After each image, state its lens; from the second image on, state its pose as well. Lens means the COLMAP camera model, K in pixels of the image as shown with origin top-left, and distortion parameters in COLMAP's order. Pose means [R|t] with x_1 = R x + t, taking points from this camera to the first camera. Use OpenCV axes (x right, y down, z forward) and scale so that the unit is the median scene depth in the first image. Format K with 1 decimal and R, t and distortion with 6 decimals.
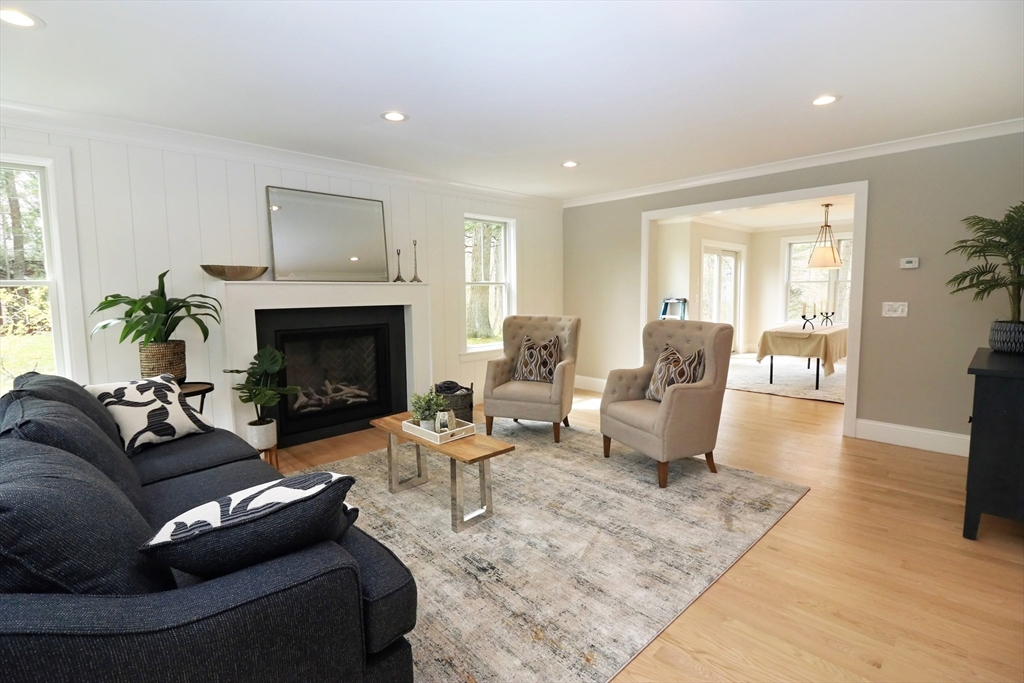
lens RADIAL K [[468.9, 0, 513.0], [0, 468.9, 336.0], [0, 0, 1]] dist [-0.001294, -0.012316]
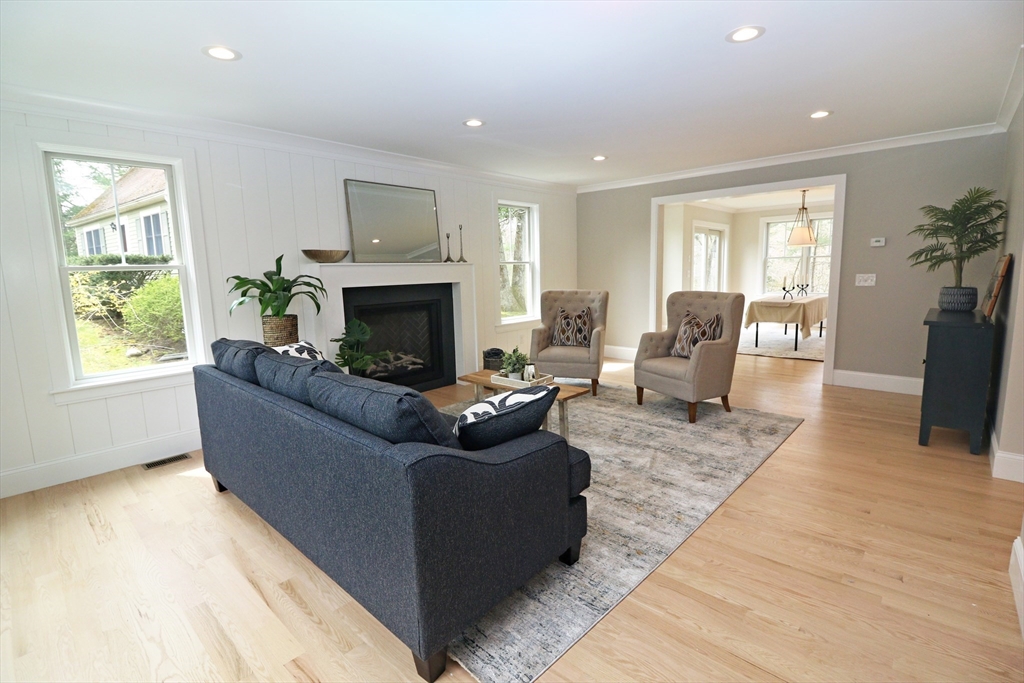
lens RADIAL K [[468.9, 0, 513.0], [0, 468.9, 336.0], [0, 0, 1]] dist [-0.001294, -0.012316]
pose [[0.997871, -0.021927, 0.061426, -0.209637], [0.019133, 0.998772, 0.045705, 0.018691], [-0.062353, -0.044432, 0.997065, -0.198087]]
